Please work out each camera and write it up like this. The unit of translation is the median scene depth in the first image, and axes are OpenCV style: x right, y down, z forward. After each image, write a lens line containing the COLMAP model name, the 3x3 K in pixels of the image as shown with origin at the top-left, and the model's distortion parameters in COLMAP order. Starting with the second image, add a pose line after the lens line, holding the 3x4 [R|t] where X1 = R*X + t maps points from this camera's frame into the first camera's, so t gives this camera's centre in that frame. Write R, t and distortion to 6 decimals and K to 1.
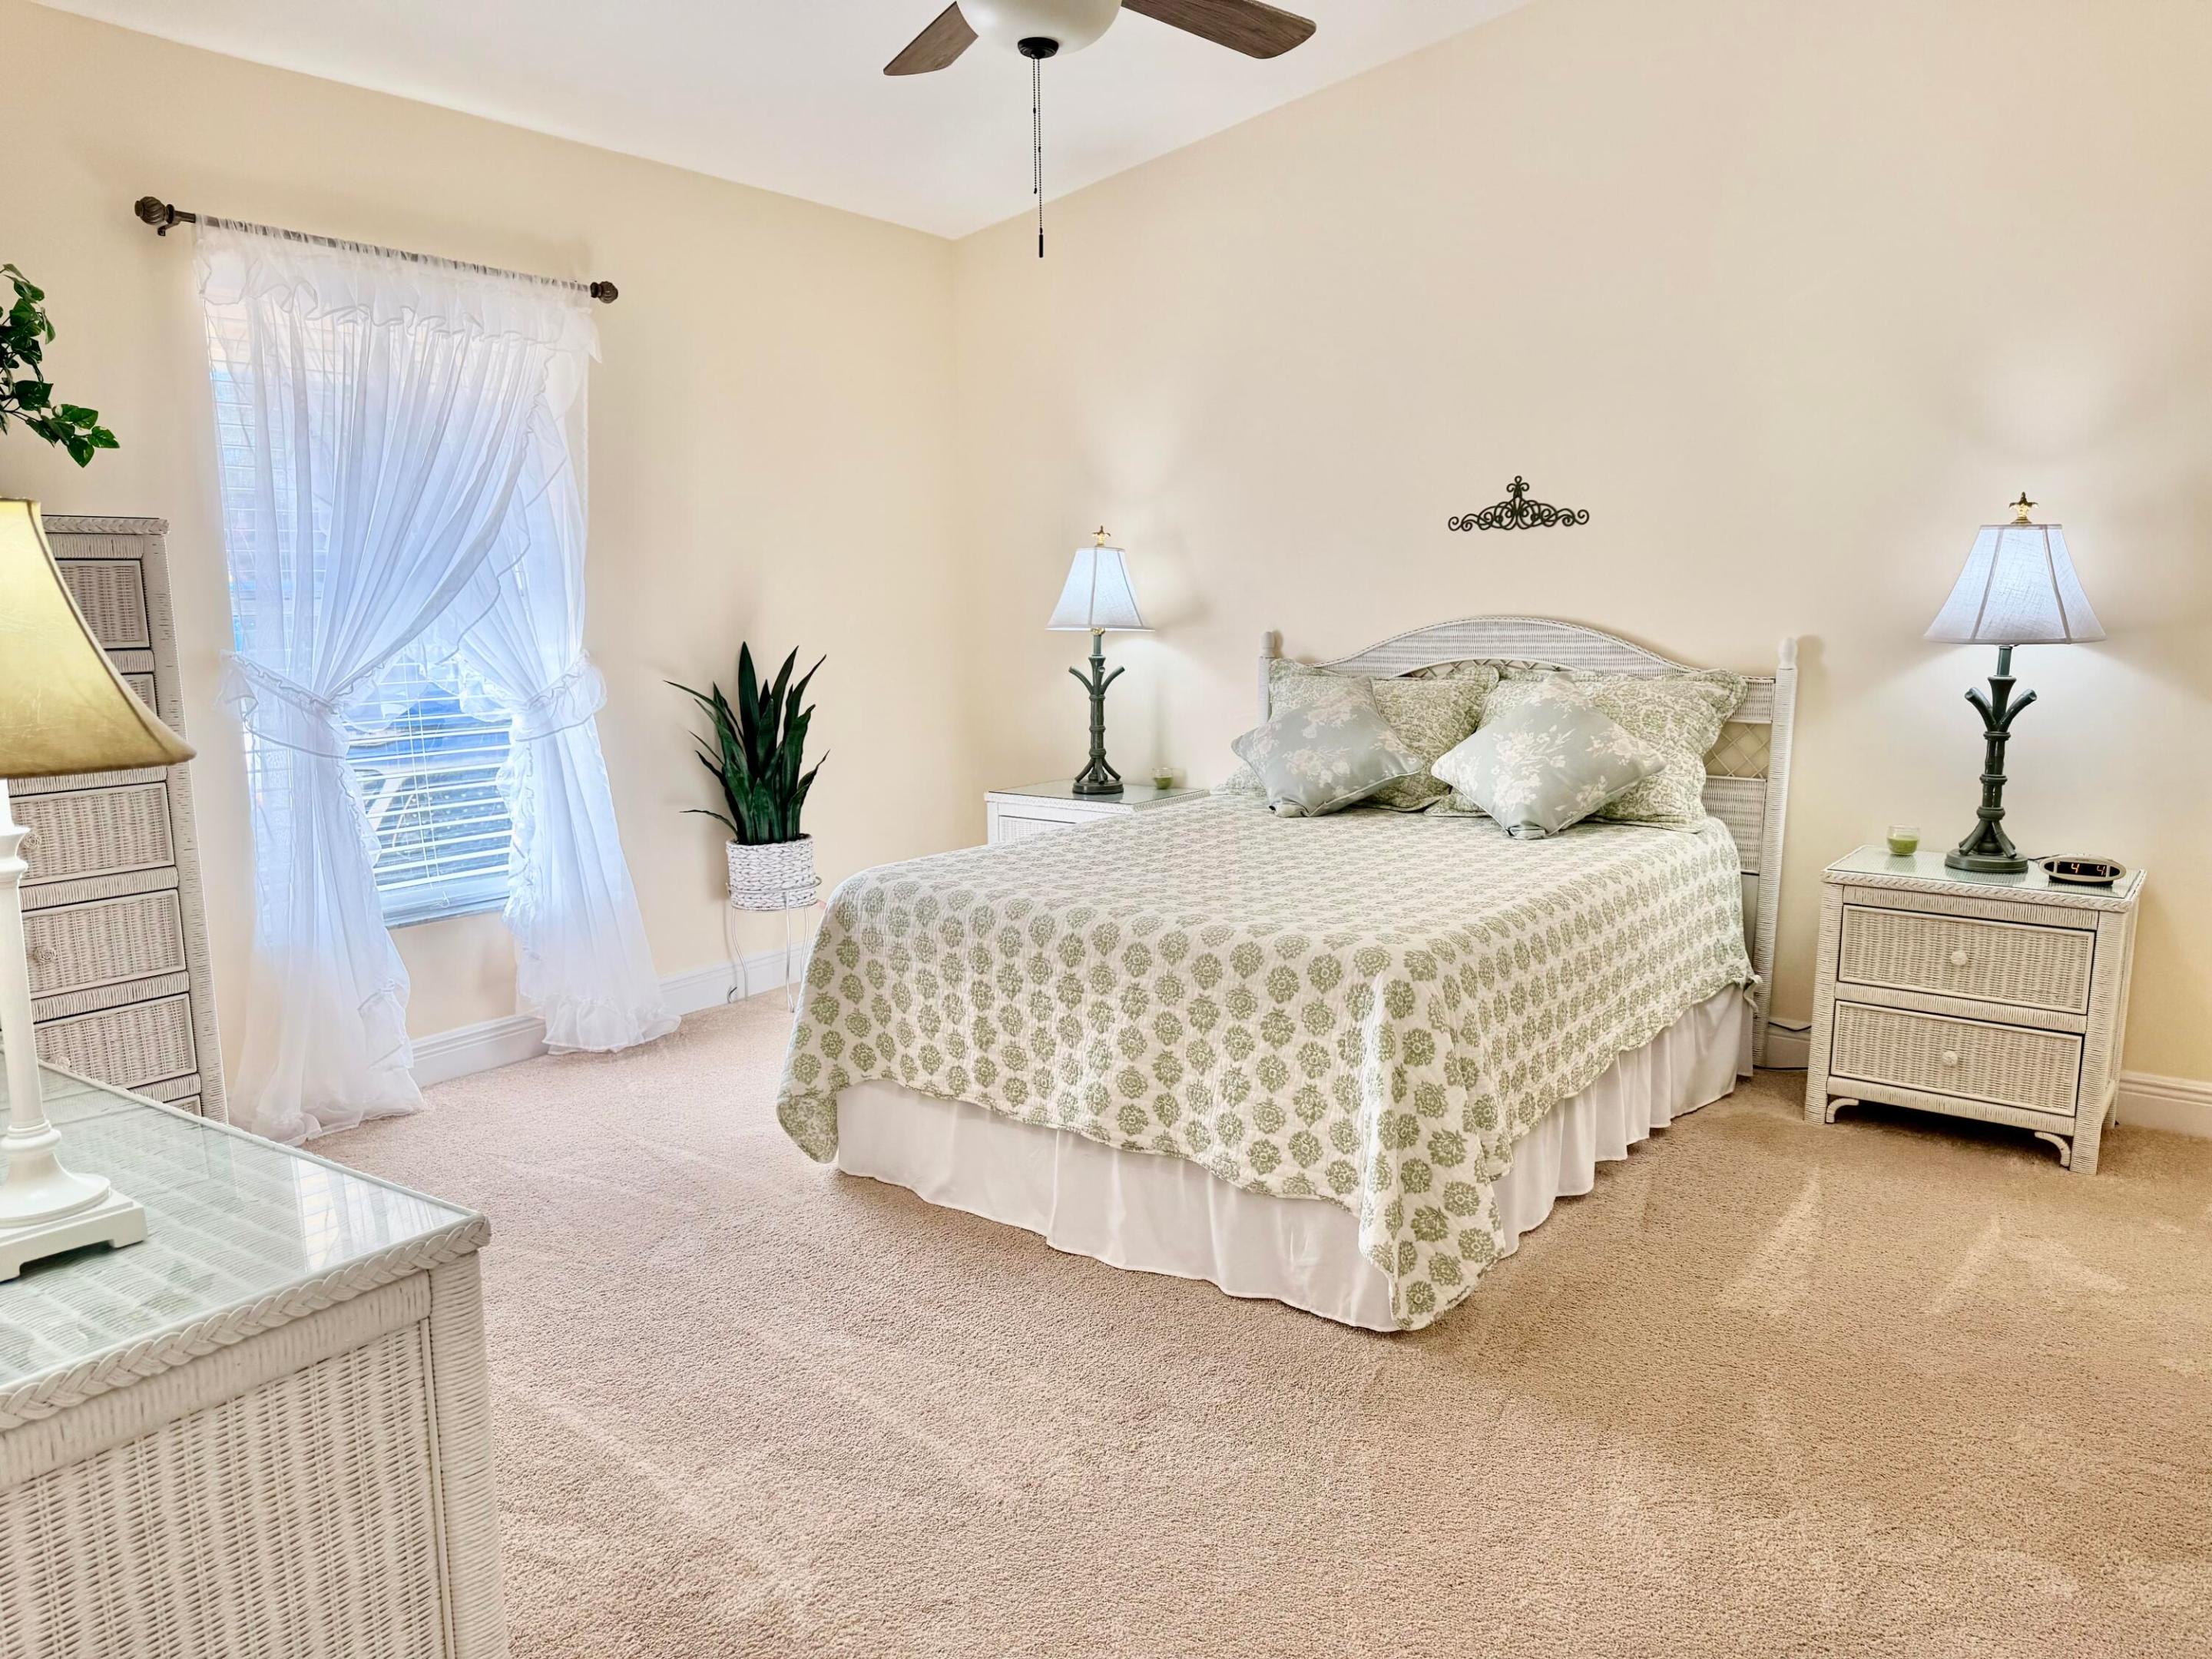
lens RADIAL K [[1565.5, 0, 1100.6], [0, 1565.5, 819.3], [0, 0, 1]] dist [0.149232, -0.221125]
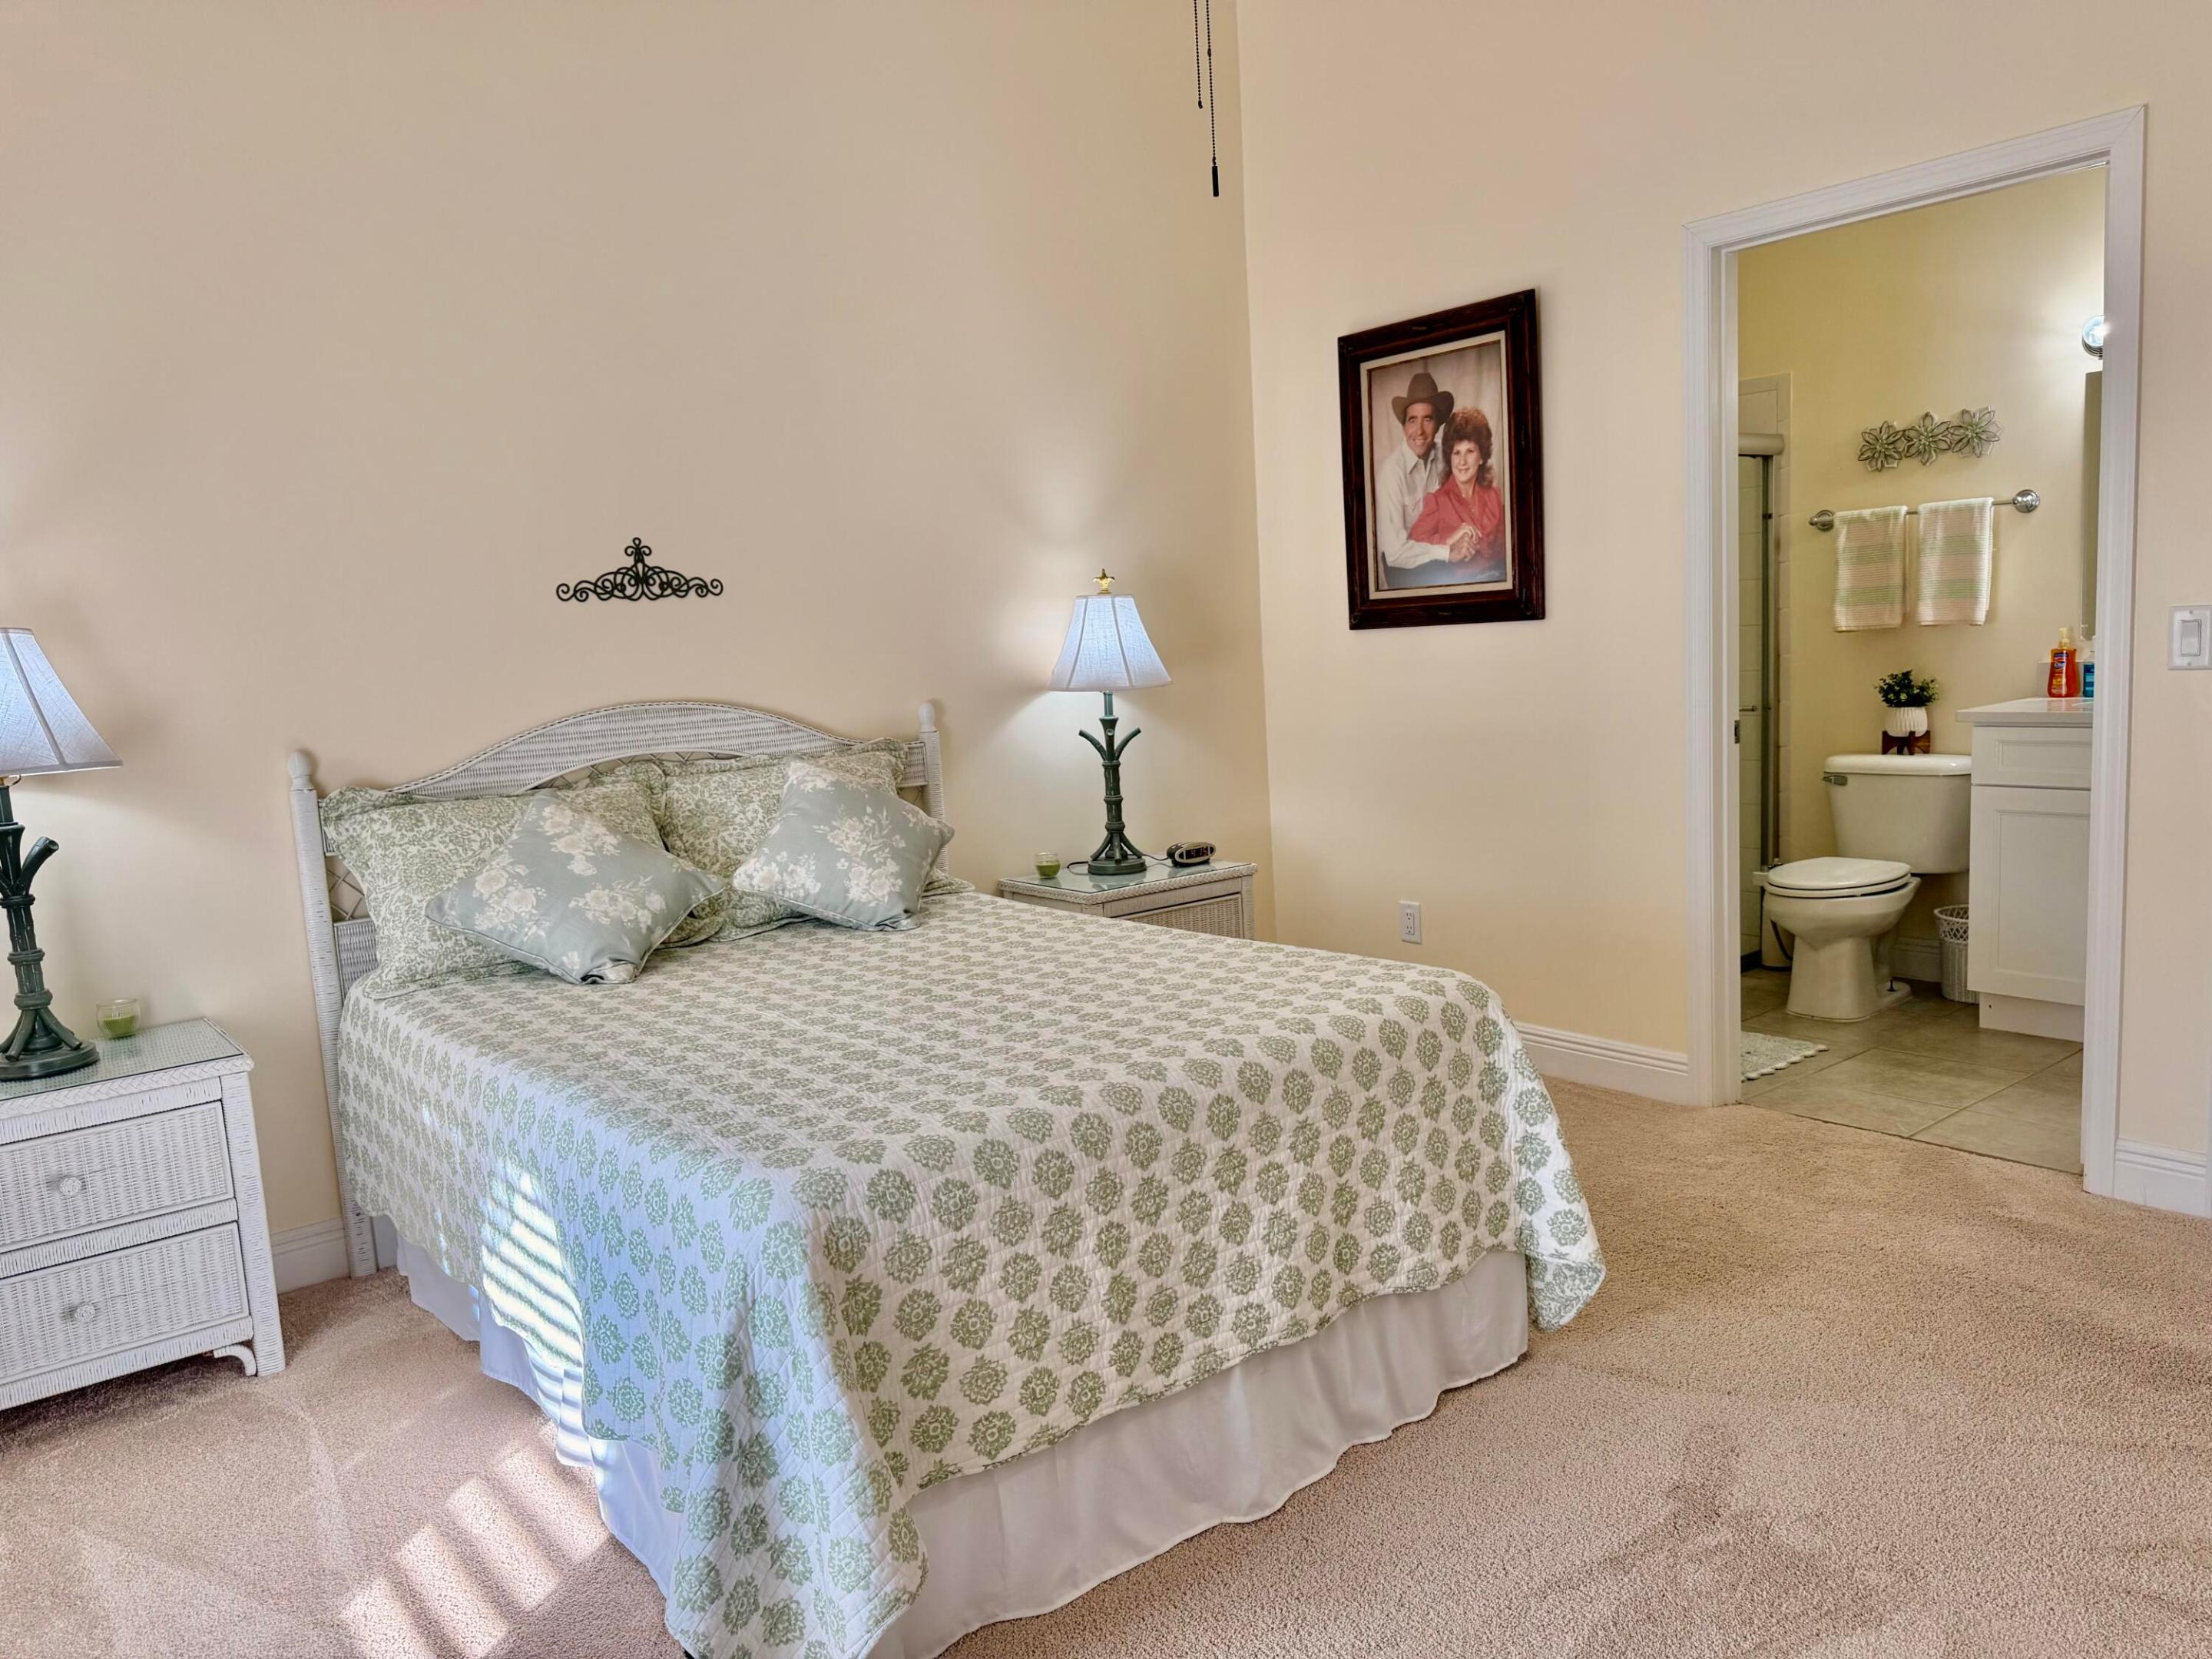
lens RADIAL K [[1565.5, 0, 1100.6], [0, 1565.5, 819.3], [0, 0, 1]] dist [0.149232, -0.221125]
pose [[0.254239, -0.124166, 0.959138, -0.681746], [0.196648, 0.977645, 0.074436, -0.113916], [-0.946938, 0.169688, 0.272972, 0.760672]]
